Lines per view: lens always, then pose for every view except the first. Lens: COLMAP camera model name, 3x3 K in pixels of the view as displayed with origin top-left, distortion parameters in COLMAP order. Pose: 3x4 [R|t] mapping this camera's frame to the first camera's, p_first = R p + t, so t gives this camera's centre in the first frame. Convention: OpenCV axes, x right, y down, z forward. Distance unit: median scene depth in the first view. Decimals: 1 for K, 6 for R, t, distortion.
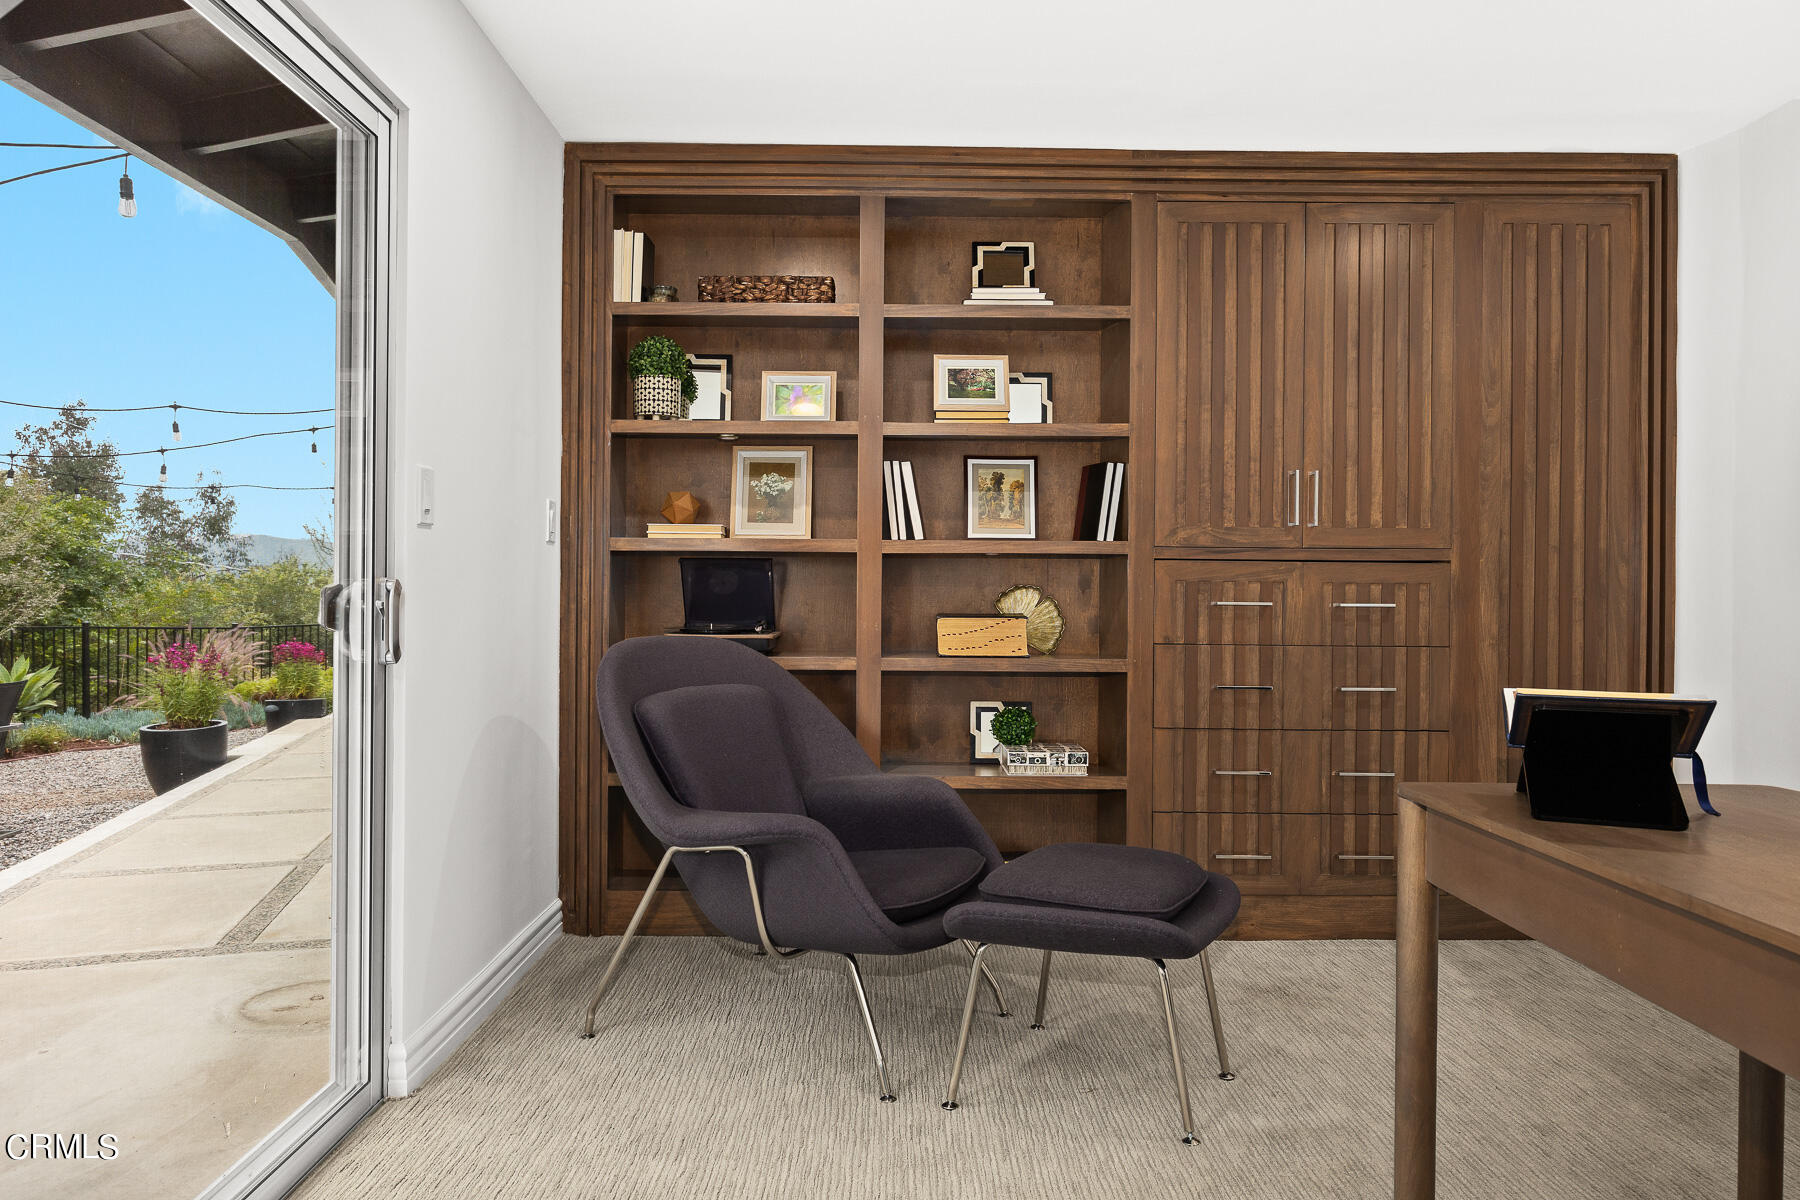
lens RADIAL K [[1196.2, 0, 900.0], [0, 1196.2, 600.0], [0, 0, 1]] dist [-0.009847, -0.000679]
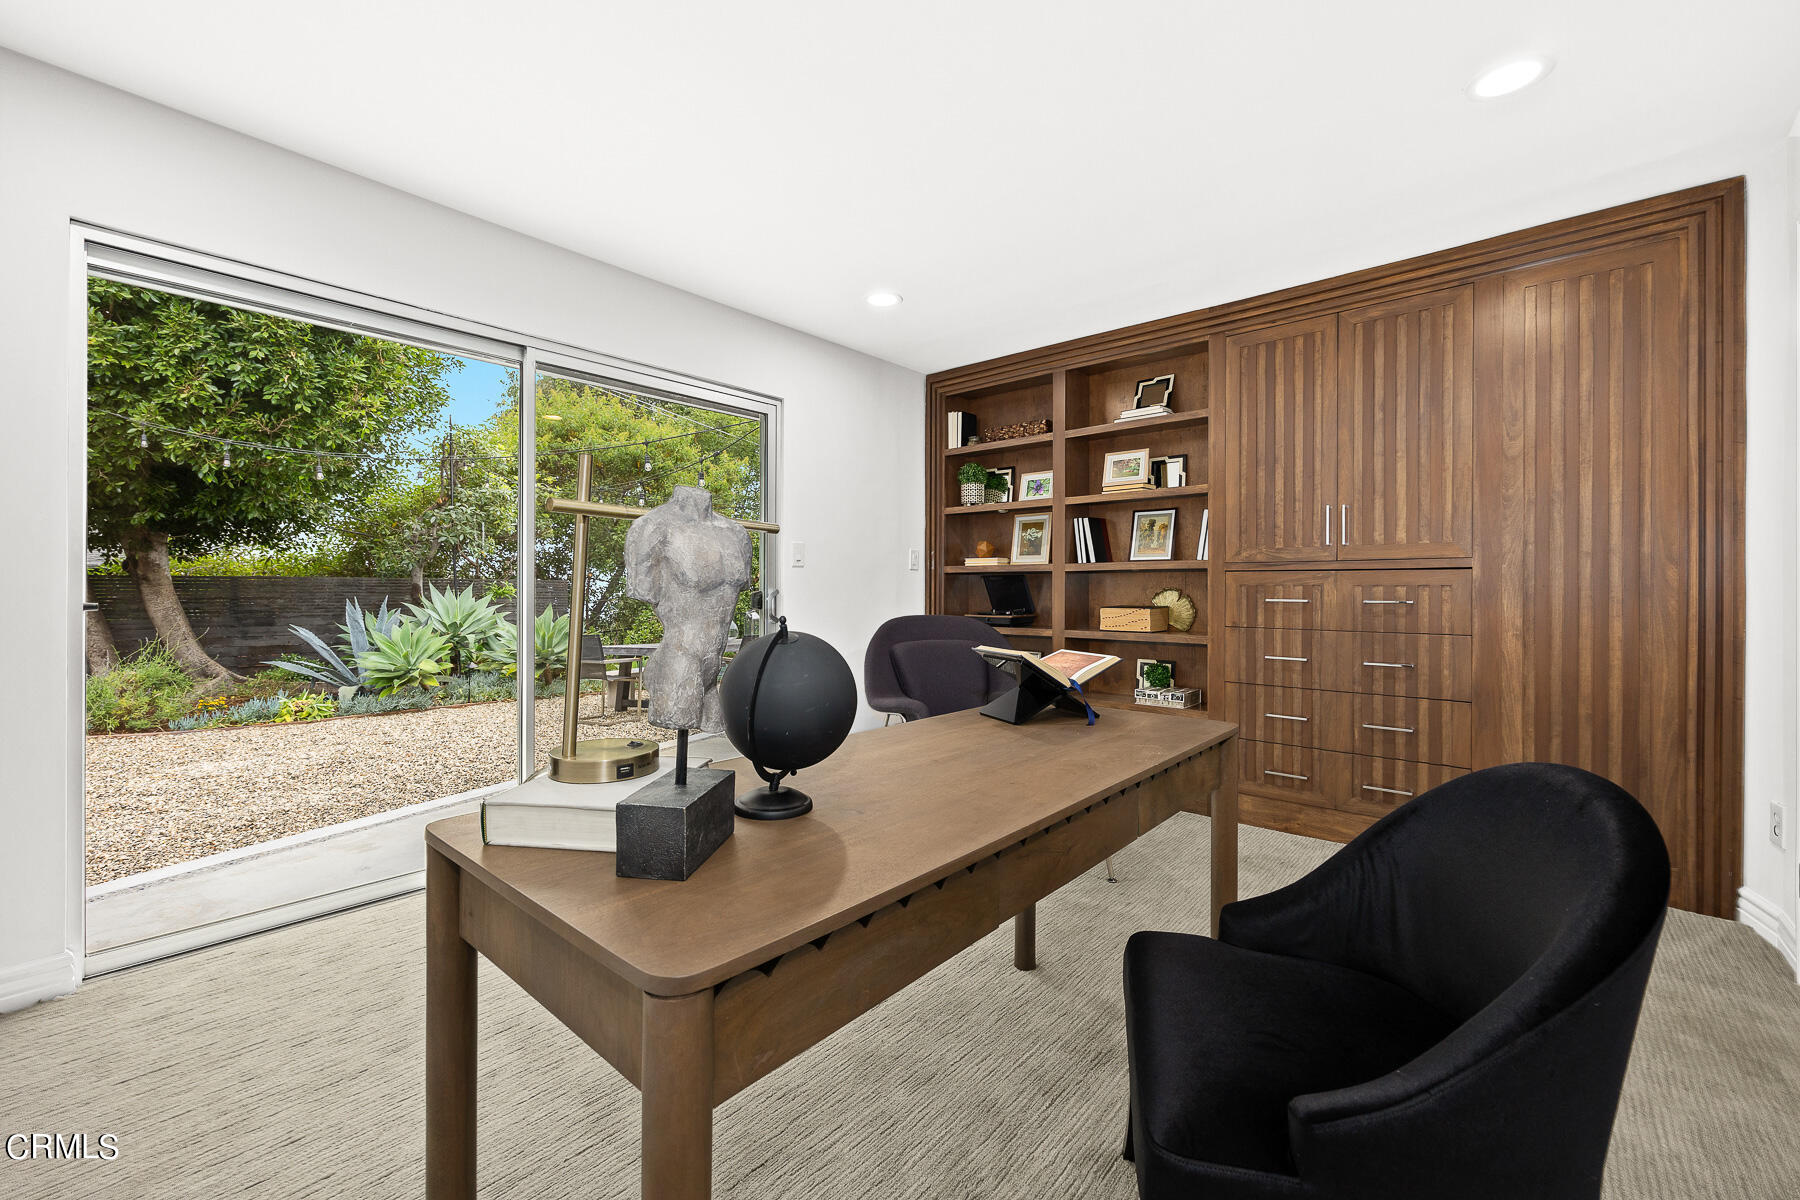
lens RADIAL K [[732.4, 0, 867.9], [0, 732.4, 592.1], [0, 0, 1]] dist [-0.001448, -0.000228]
pose [[0.737946, -0.003613, -0.674850, 0.507699], [0.000549, 0.999989, -0.004754, -0.003020], [0.674860, 0.003137, 0.737939, 0.000778]]
